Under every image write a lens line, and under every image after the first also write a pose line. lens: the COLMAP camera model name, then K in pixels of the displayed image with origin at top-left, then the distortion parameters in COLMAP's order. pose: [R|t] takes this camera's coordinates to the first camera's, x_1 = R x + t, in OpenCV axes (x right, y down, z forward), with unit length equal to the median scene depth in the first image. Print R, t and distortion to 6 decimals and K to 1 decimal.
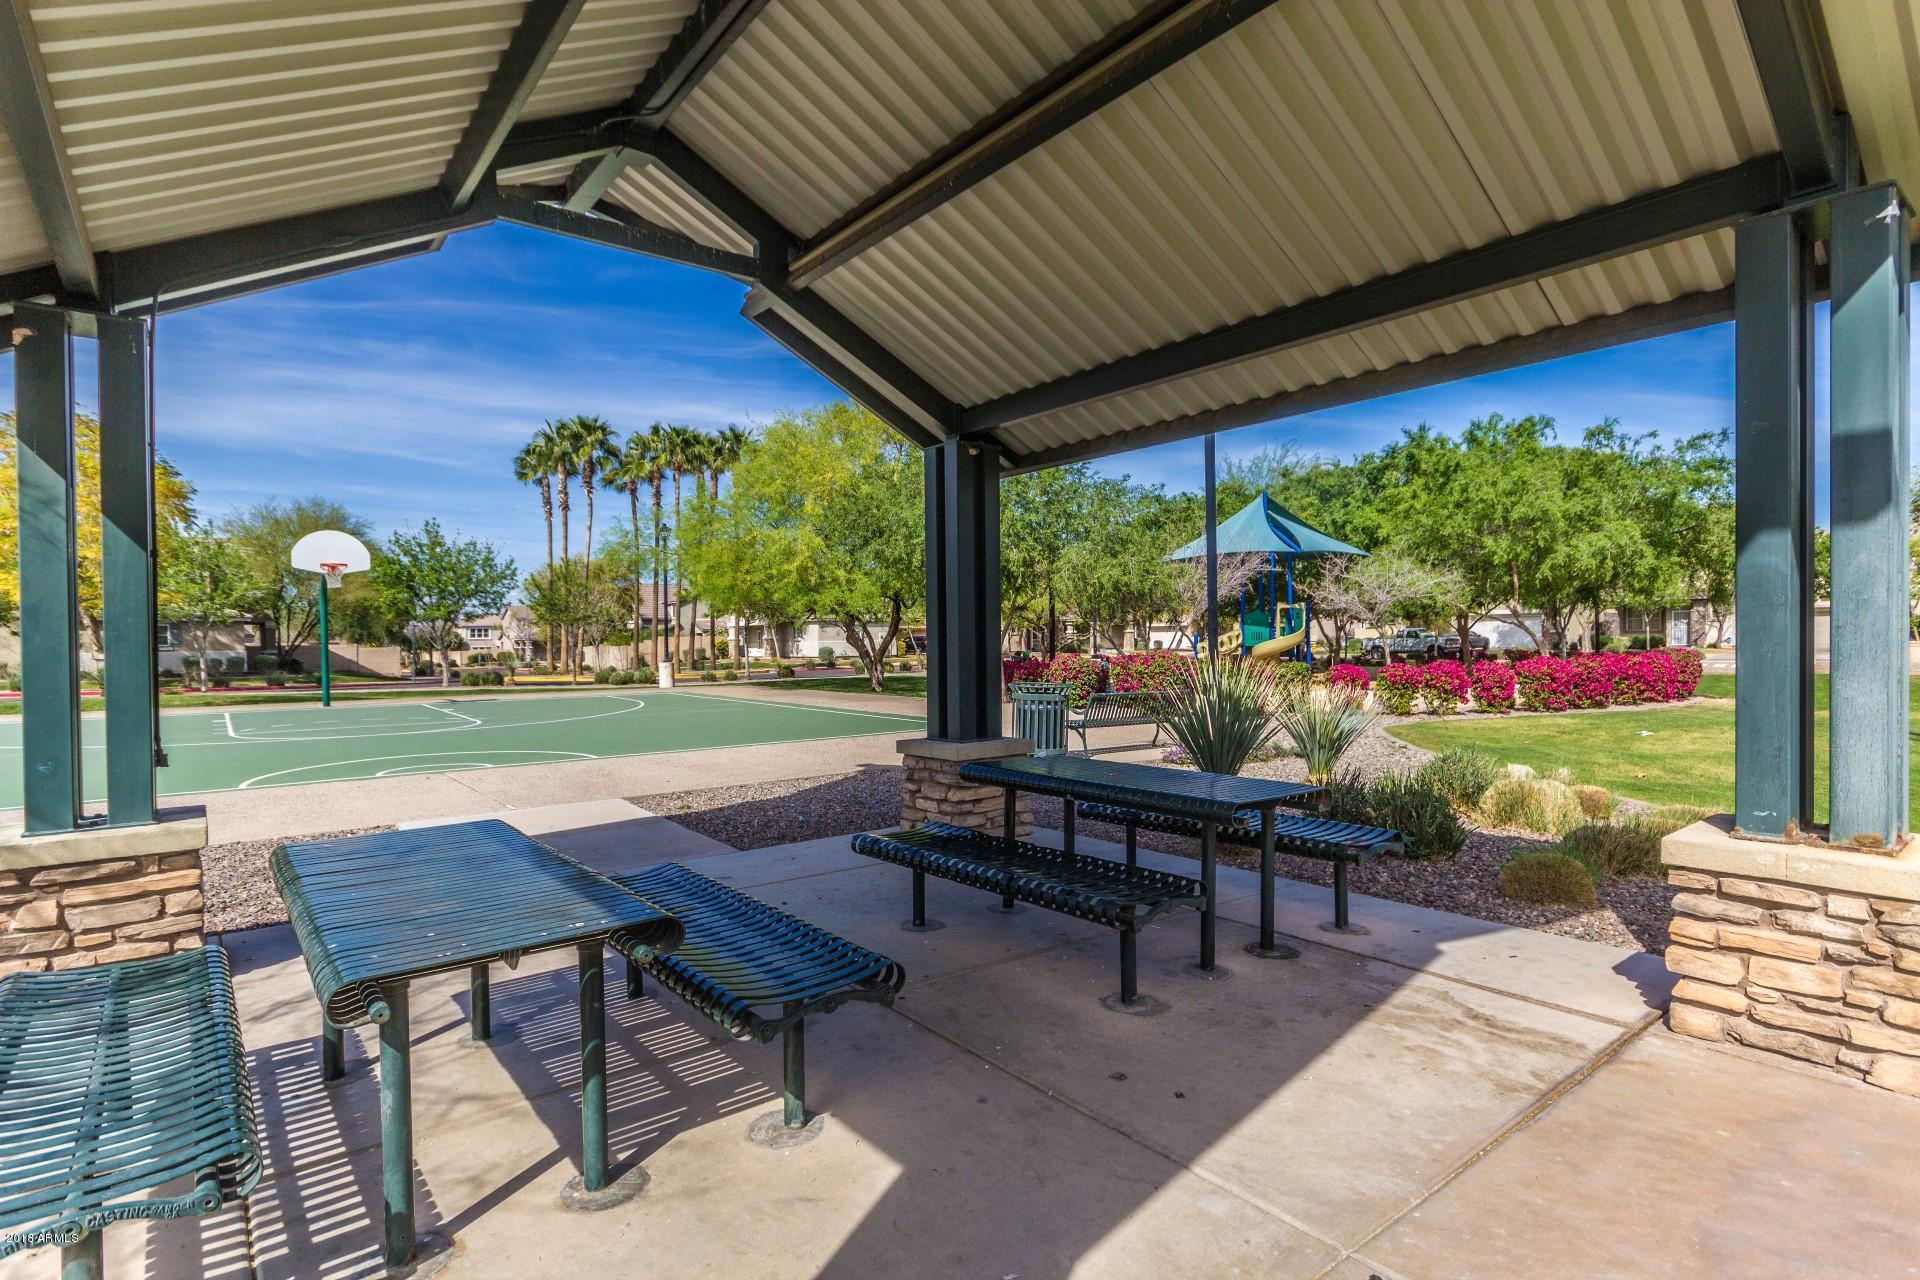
lens RADIAL K [[960.7, 0, 960.0], [0, 960.7, 640.0], [0, 0, 1]] dist [0.001472, 0.000333]
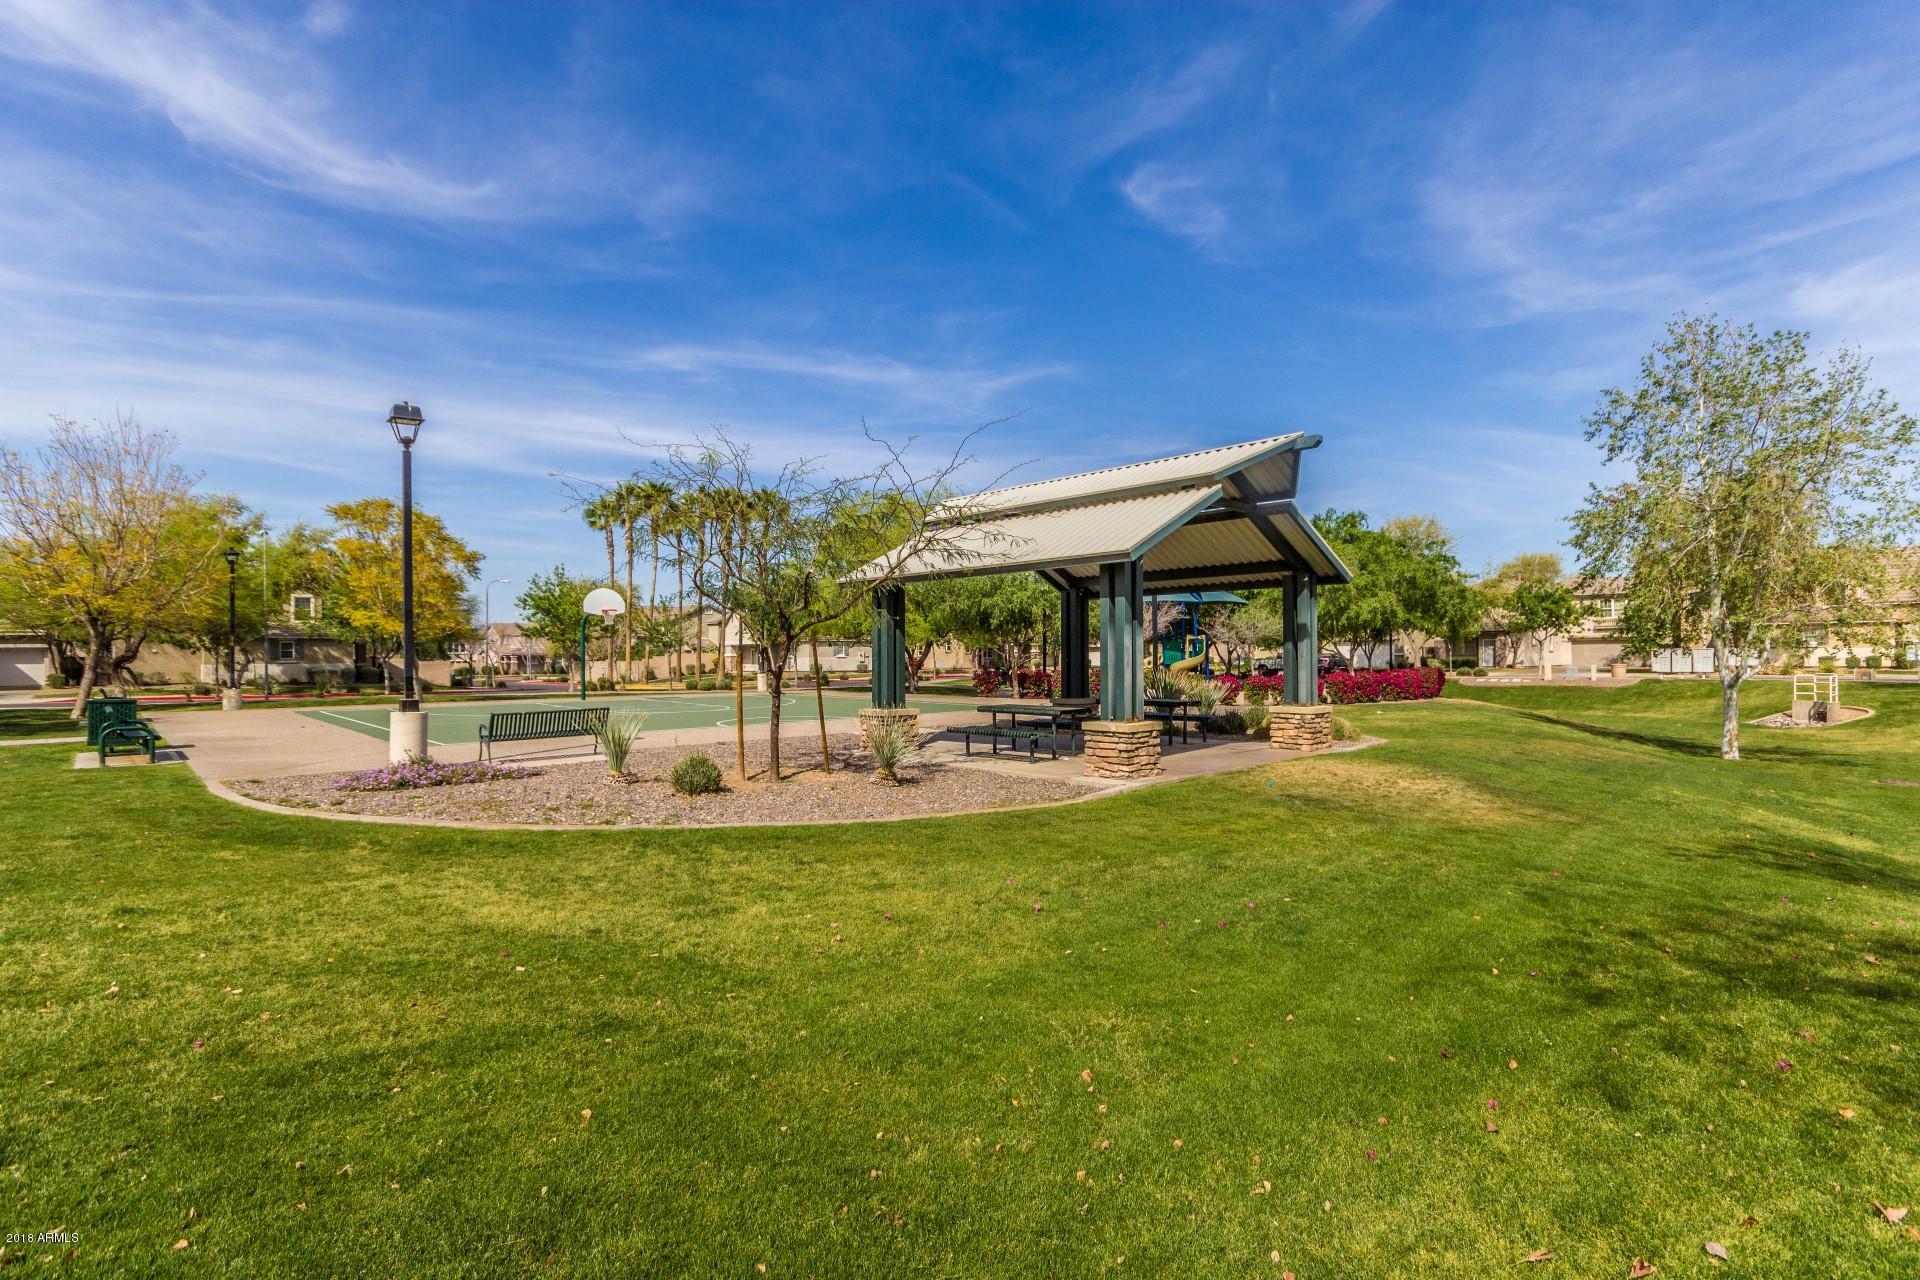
lens RADIAL K [[908.8, 0, 960.0], [0, 908.8, 640.0], [0, 0, 1]] dist [0.000584, 0.000023]
pose [[0.997152, 0.008019, 0.074993, -0.117886], [-0.006592, 0.999793, -0.019254, -0.002314], [-0.075131, 0.018705, 0.996998, -0.354248]]
